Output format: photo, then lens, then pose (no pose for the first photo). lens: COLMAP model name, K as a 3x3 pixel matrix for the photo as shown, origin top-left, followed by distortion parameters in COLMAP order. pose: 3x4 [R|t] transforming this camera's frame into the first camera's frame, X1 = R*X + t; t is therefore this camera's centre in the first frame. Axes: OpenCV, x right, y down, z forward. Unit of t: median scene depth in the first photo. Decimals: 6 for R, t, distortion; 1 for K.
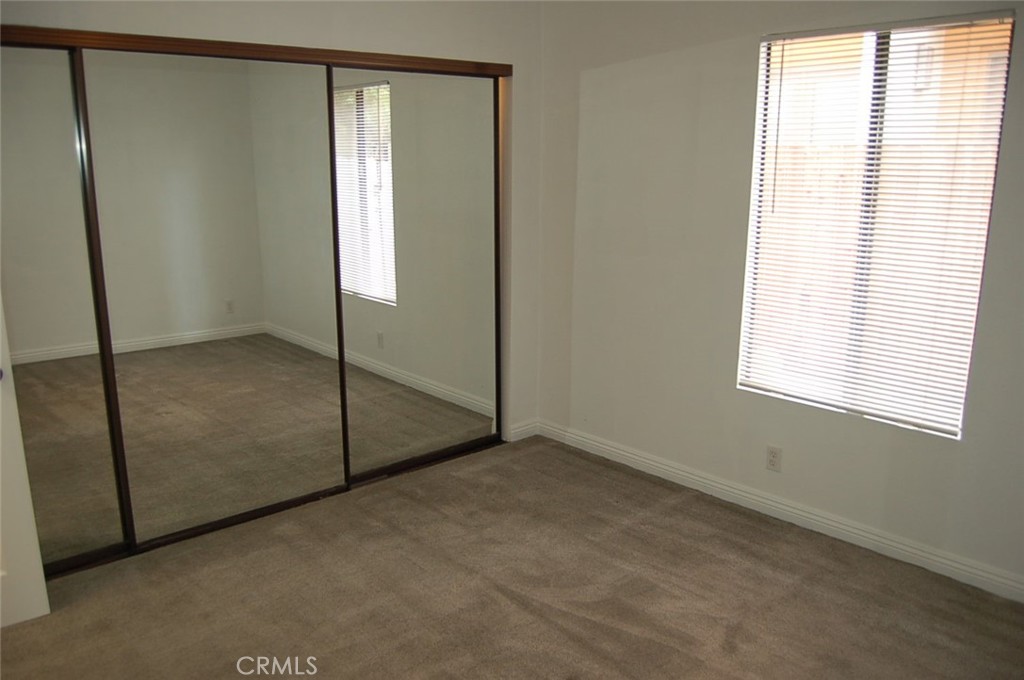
lens RADIAL K [[785.7, 0, 511.0], [0, 785.7, 356.8], [0, 0, 1]] dist [-0.074034, 0.003960]
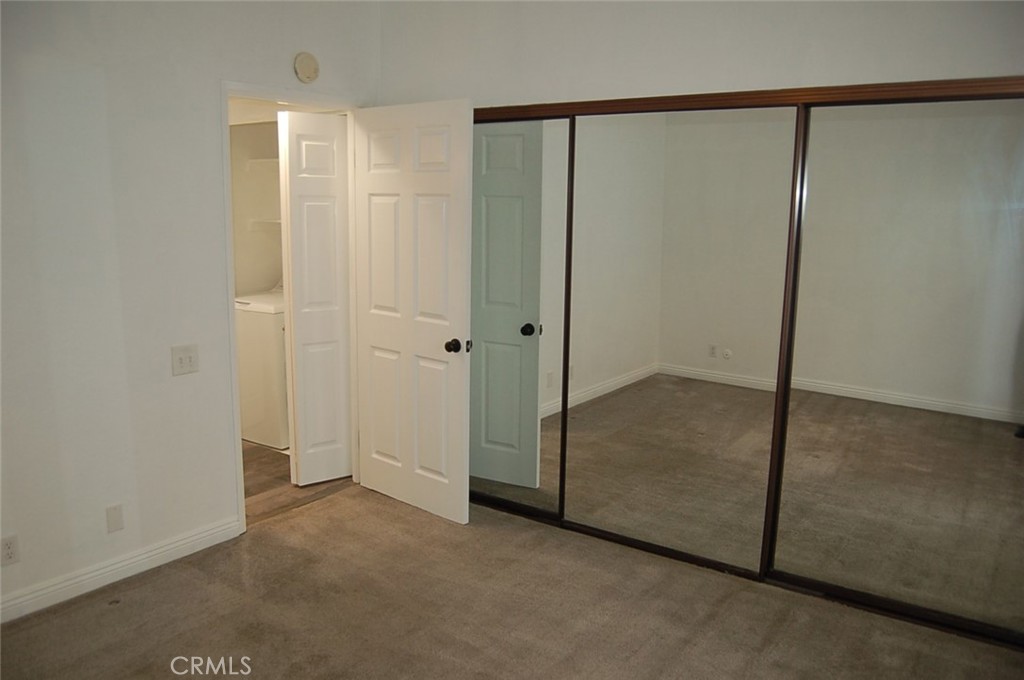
lens RADIAL K [[834.7, 0, 512.0], [0, 834.7, 340.0], [0, 0, 1]] dist [-0.067928, 0.003789]
pose [[0.207592, 0.167435, -0.963780, 0.667165], [-0.239540, 0.963948, 0.115868, -0.150588], [0.948433, 0.206811, 0.240215, 0.524389]]
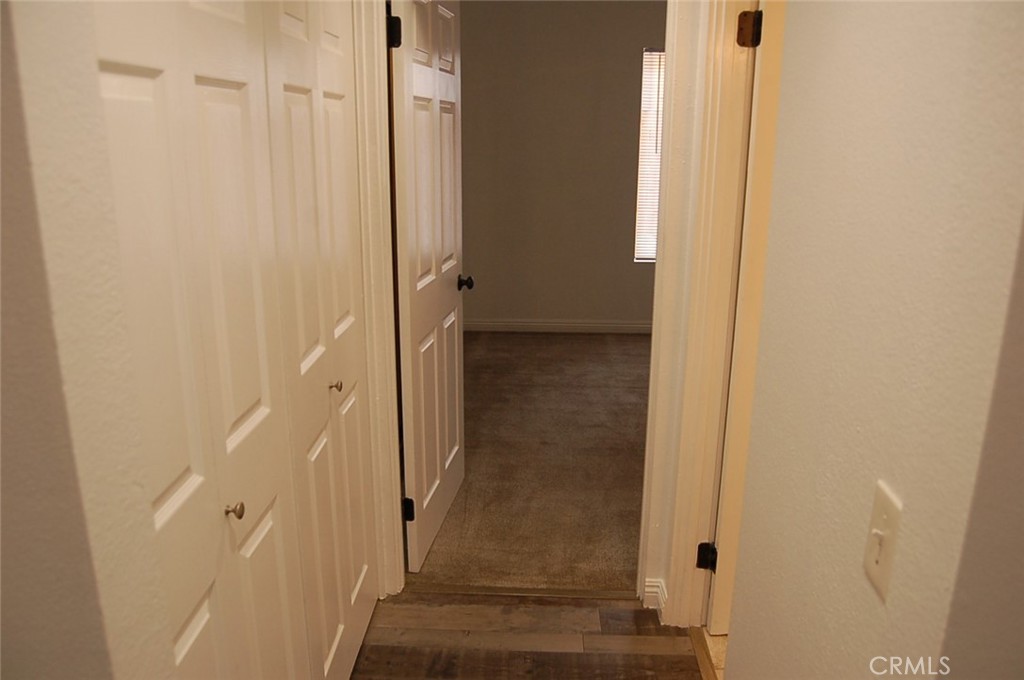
lens RADIAL K [[785.7, 0, 511.0], [0, 785.7, 356.8], [0, 0, 1]] dist [-0.074034, 0.003960]
pose [[0.704450, -0.200641, 0.680803, -1.147045], [0.166648, 0.979154, 0.116133, 0.001296], [-0.689912, 0.031645, 0.723202, -0.009726]]
